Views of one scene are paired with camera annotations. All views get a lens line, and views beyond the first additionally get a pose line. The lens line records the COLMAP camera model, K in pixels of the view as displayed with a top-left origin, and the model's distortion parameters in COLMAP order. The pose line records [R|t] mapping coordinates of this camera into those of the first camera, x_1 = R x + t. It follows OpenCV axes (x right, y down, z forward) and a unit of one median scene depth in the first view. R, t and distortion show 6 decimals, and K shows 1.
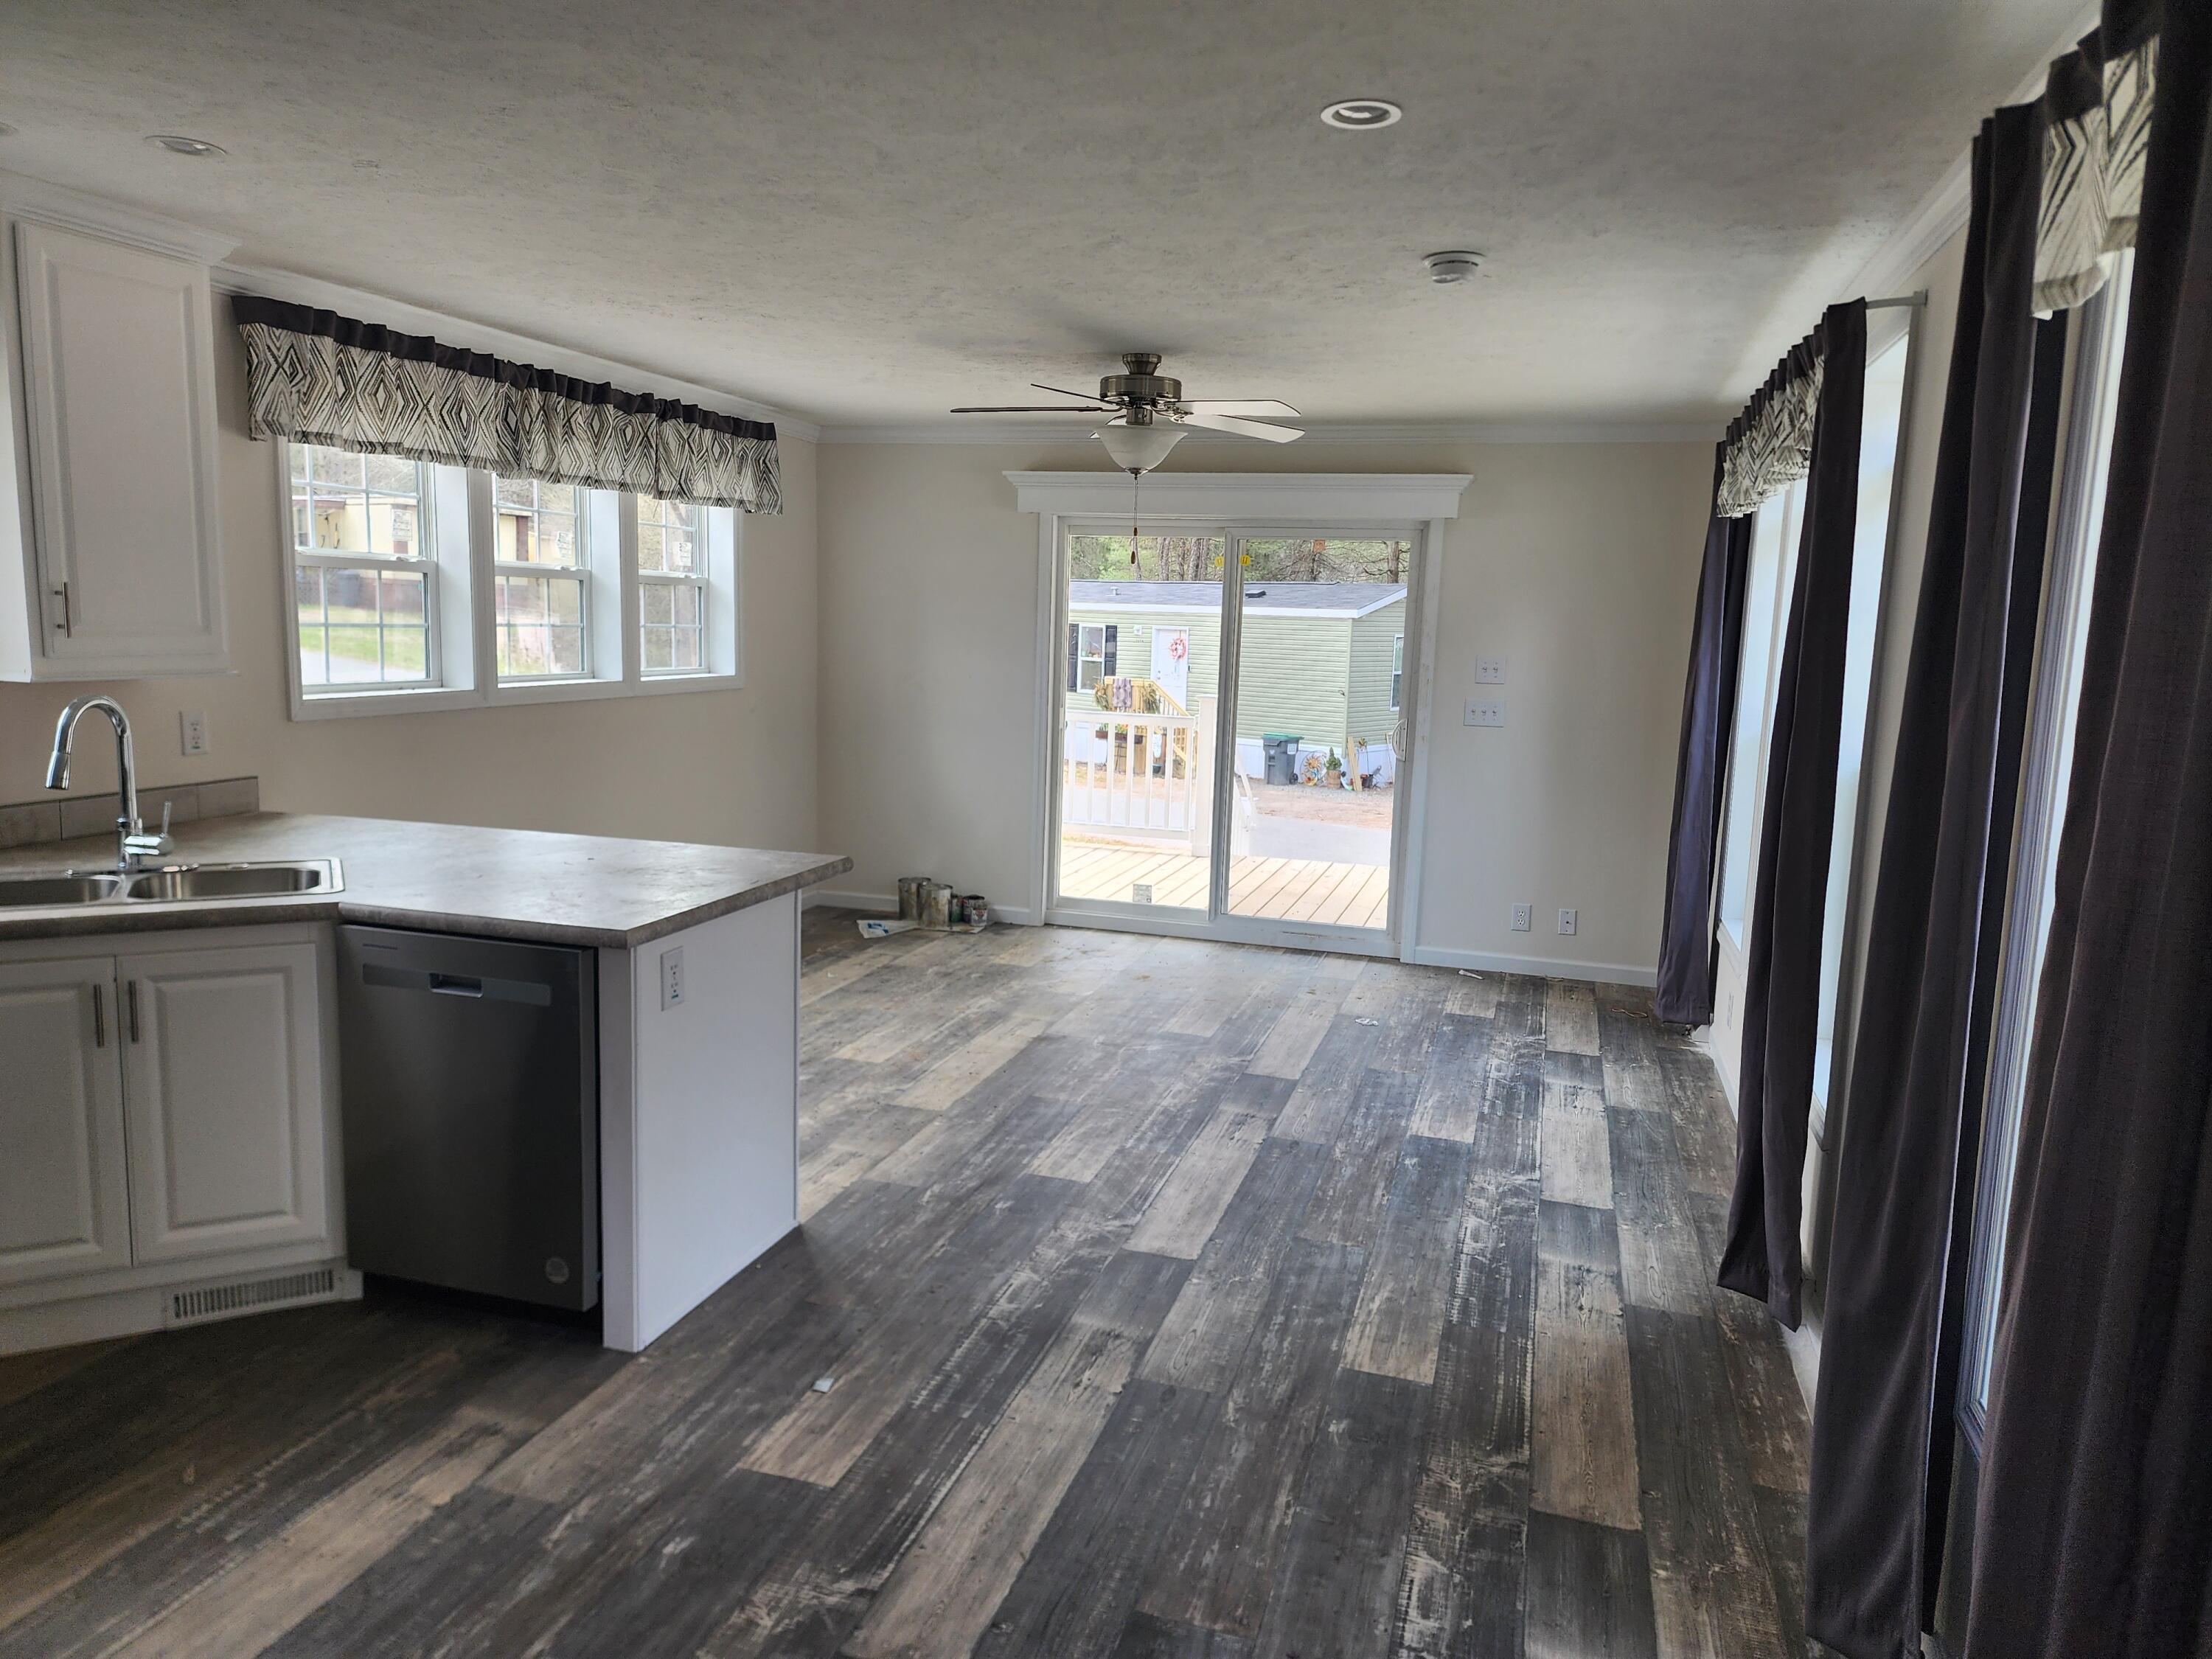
lens RADIAL K [[1530.5, 0, 1108.6], [0, 1530.5, 820.8], [0, 0, 1]] dist [0.042941, -0.041786]
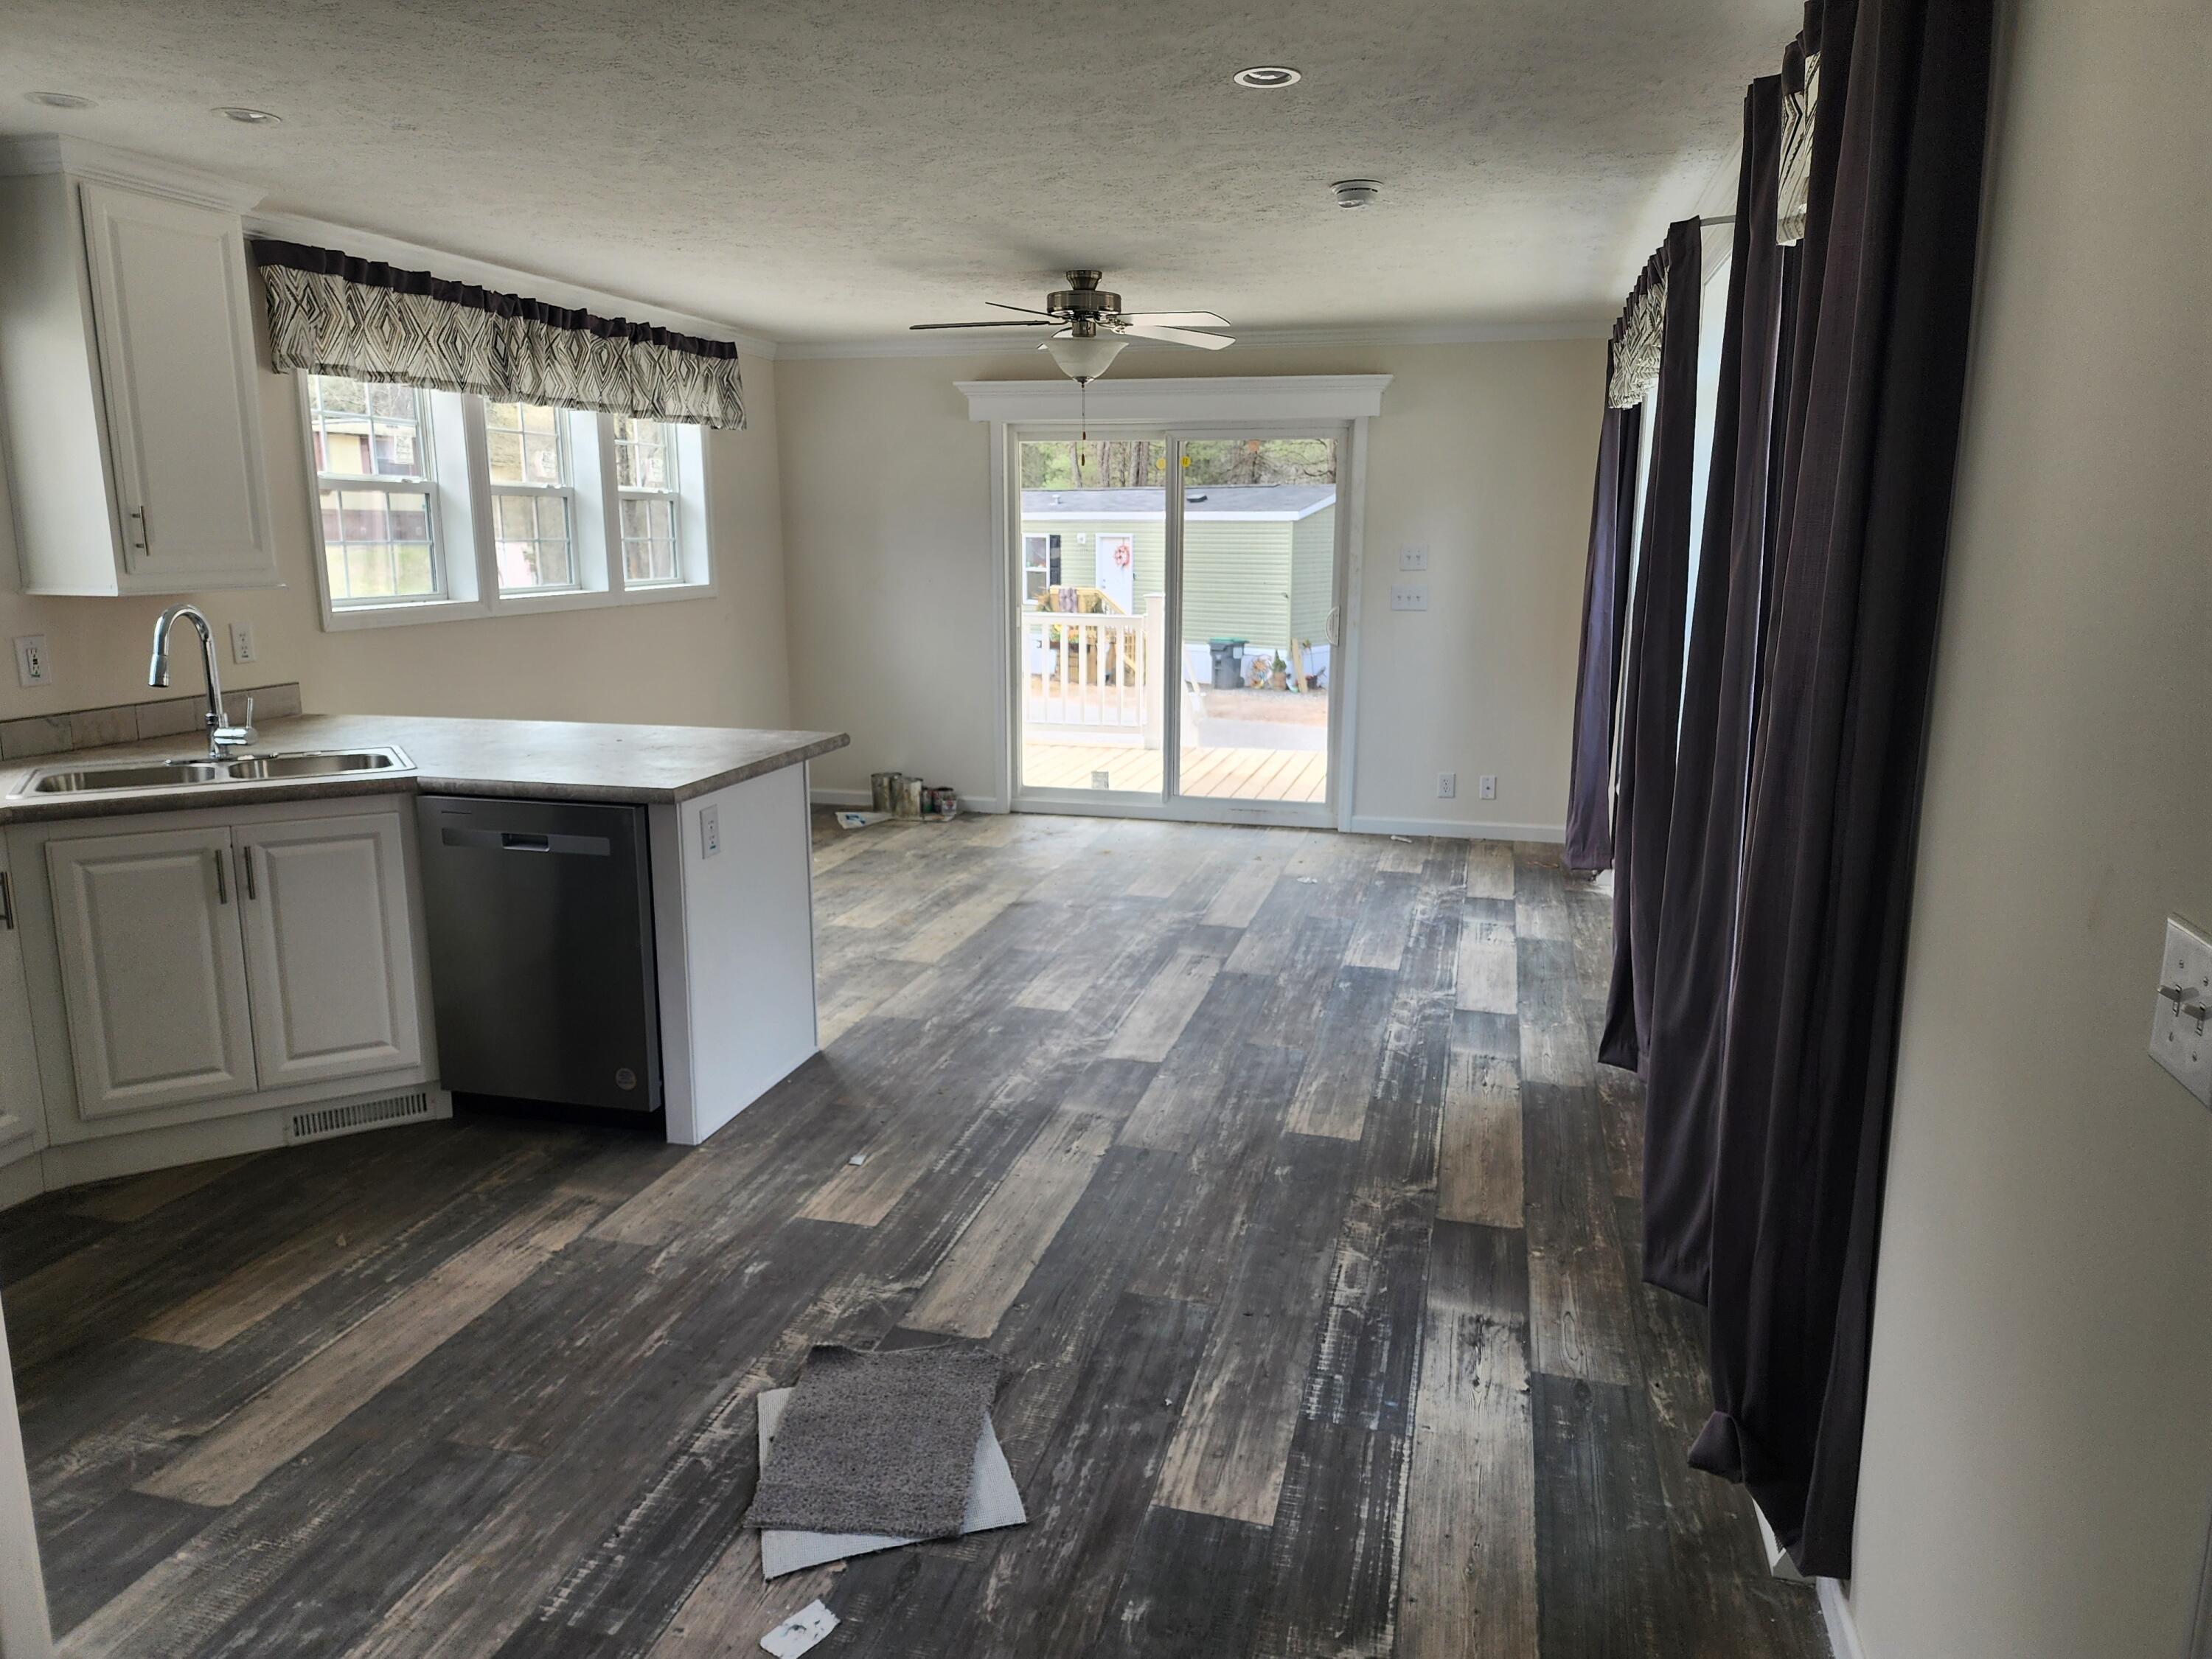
lens RADIAL K [[1530.5, 0, 1123.5], [0, 1530.5, 826.1], [0, 0, 1]] dist [0.042941, -0.041786]
pose [[0.998453, -0.038185, 0.040416, -0.015410], [0.035687, 0.997510, 0.060828, 0.038801], [-0.042638, -0.059292, 0.997330, -0.185579]]
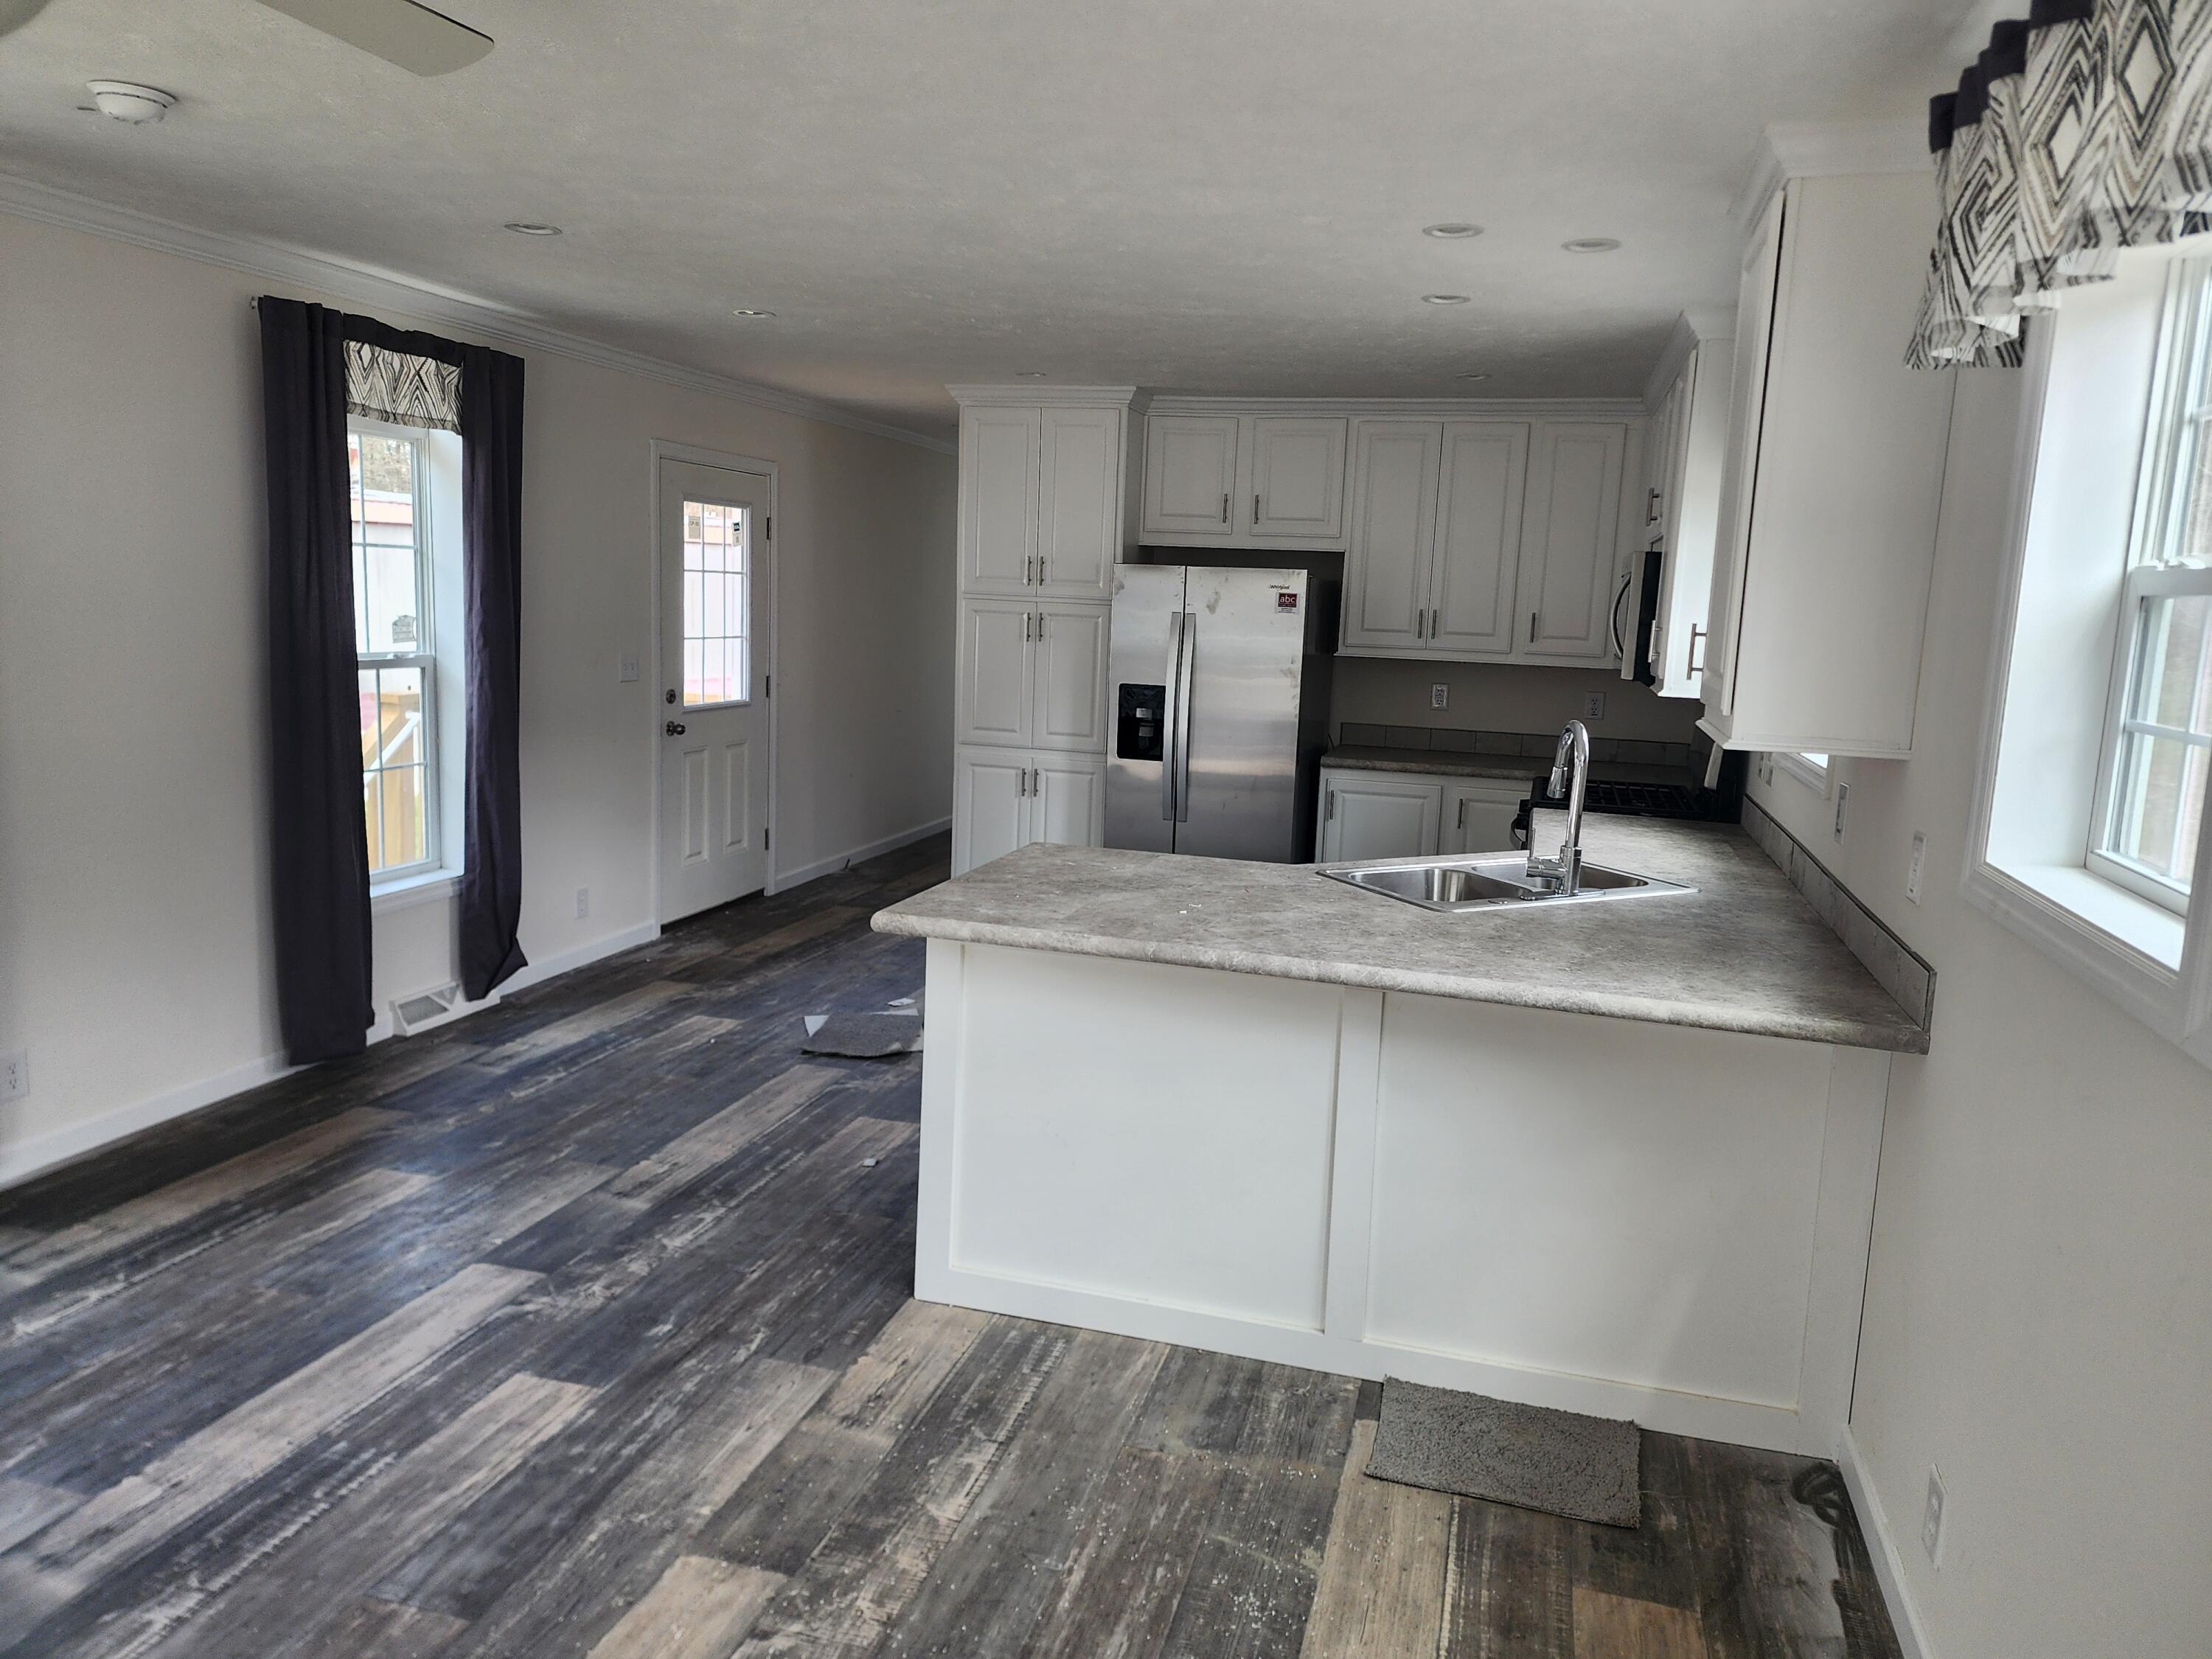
lens RADIAL K [[1530.5, 0, 1107.4], [0, 1530.5, 825.2], [0, 0, 1]] dist [0.042941, -0.041786]
pose [[-0.996993, -0.073652, -0.024070, -0.325184], [-0.077456, 0.955824, 0.283552, -0.295779], [0.002123, 0.284564, -0.958655, 2.120366]]
